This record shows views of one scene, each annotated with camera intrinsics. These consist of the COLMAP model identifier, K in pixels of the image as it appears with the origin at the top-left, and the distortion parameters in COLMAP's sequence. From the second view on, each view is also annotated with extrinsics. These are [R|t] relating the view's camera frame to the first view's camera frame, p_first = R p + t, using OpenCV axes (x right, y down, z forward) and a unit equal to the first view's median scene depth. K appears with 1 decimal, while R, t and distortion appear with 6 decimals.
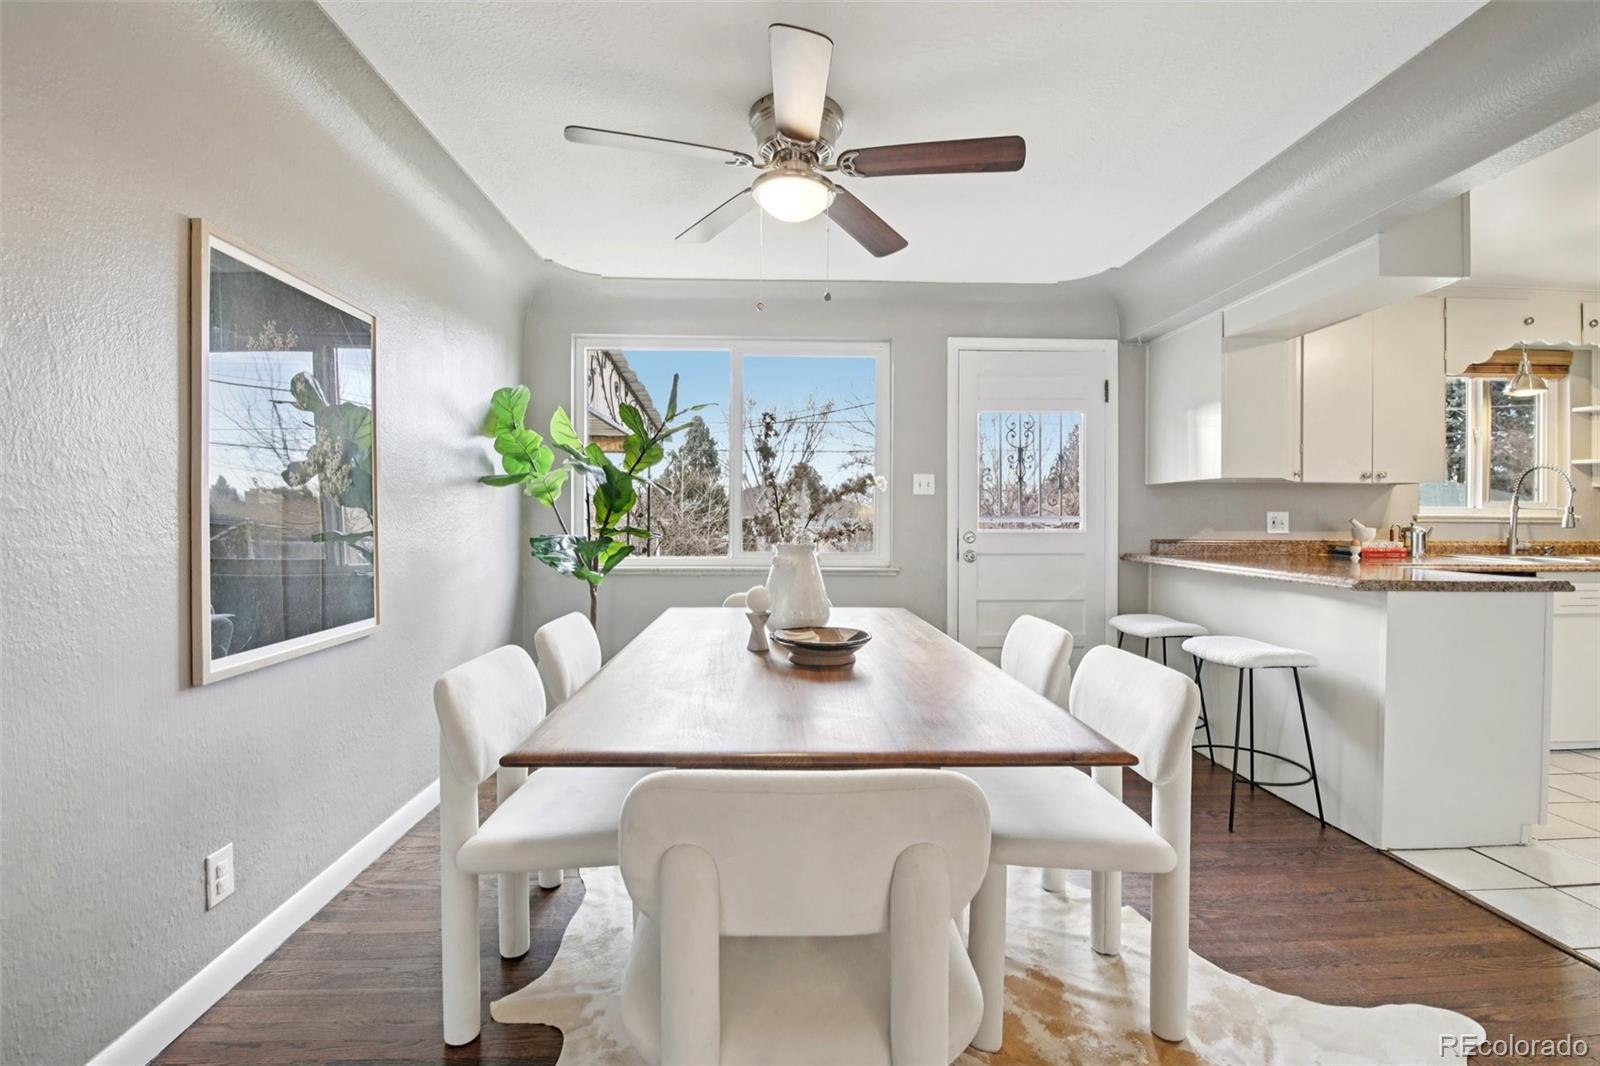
lens RADIAL K [[702.6, 0, 794.5], [0, 702.6, 516.8], [0, 0, 1]] dist [0.000126, -0.011574]
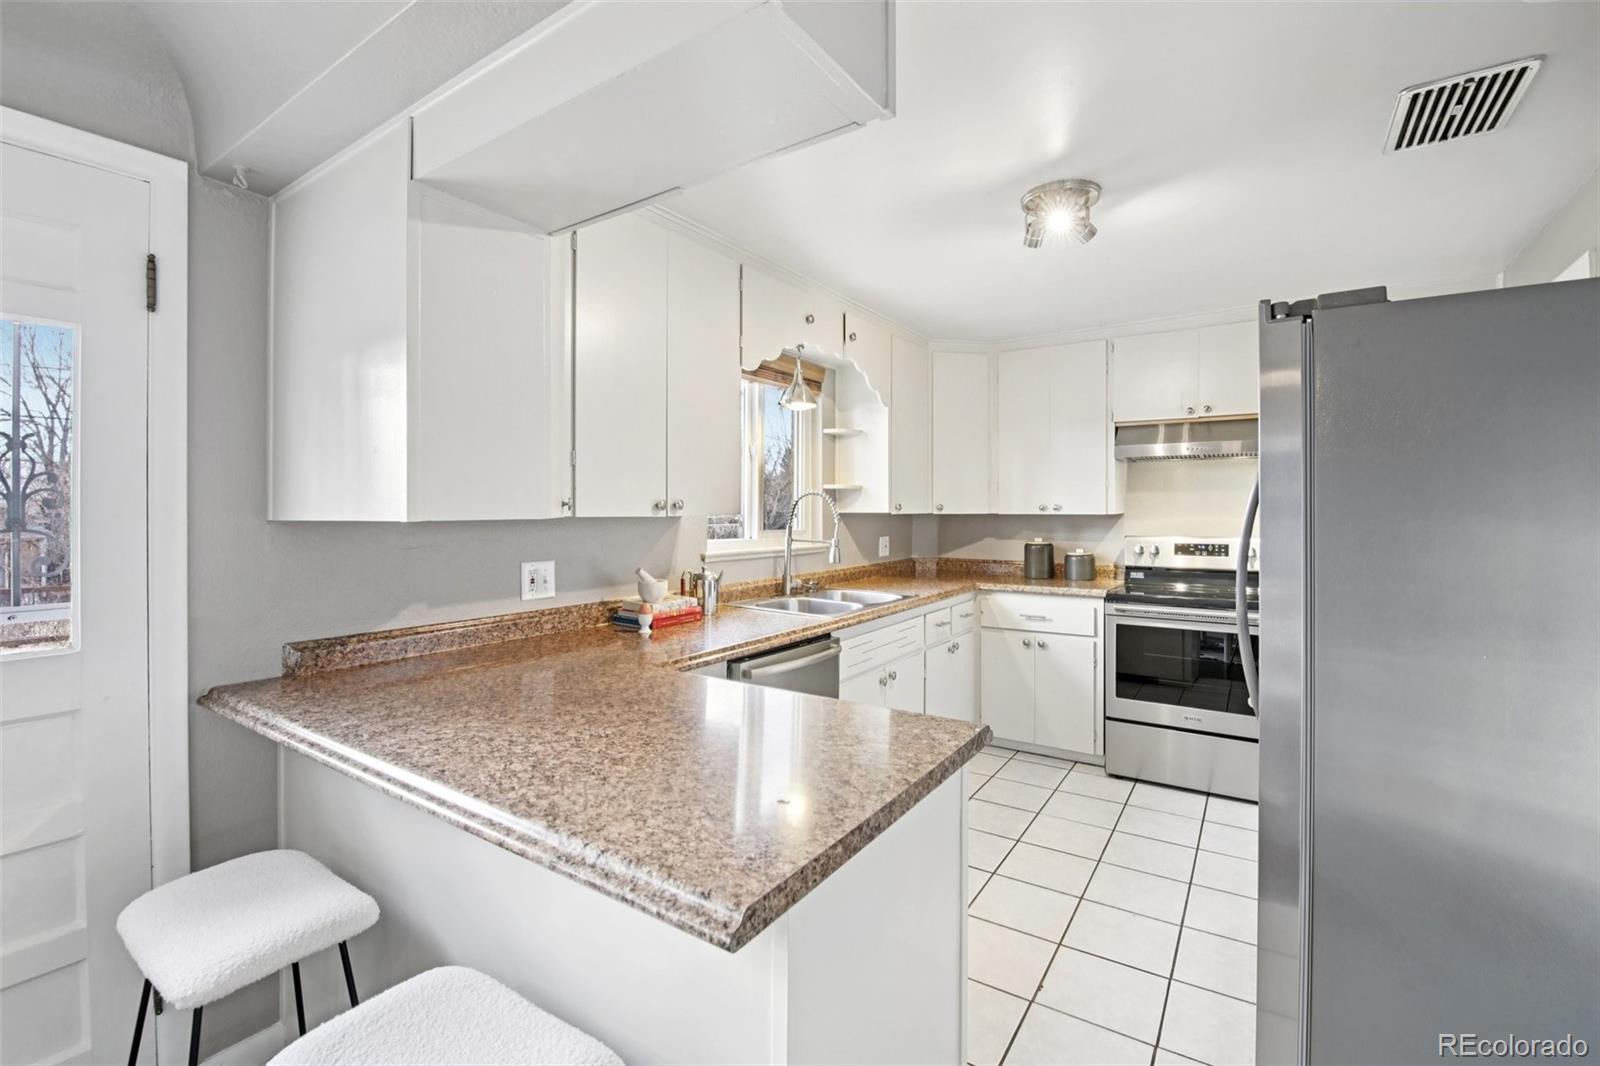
lens RADIAL K [[702.6, 0, 794.5], [0, 702.6, 516.8], [0, 0, 1]] dist [0.000126, -0.011574]
pose [[0.592016, -0.012992, 0.805822, 0.349024], [0.004868, 0.999909, 0.012545, -0.053046], [-0.805912, -0.003504, 0.592026, 0.487231]]
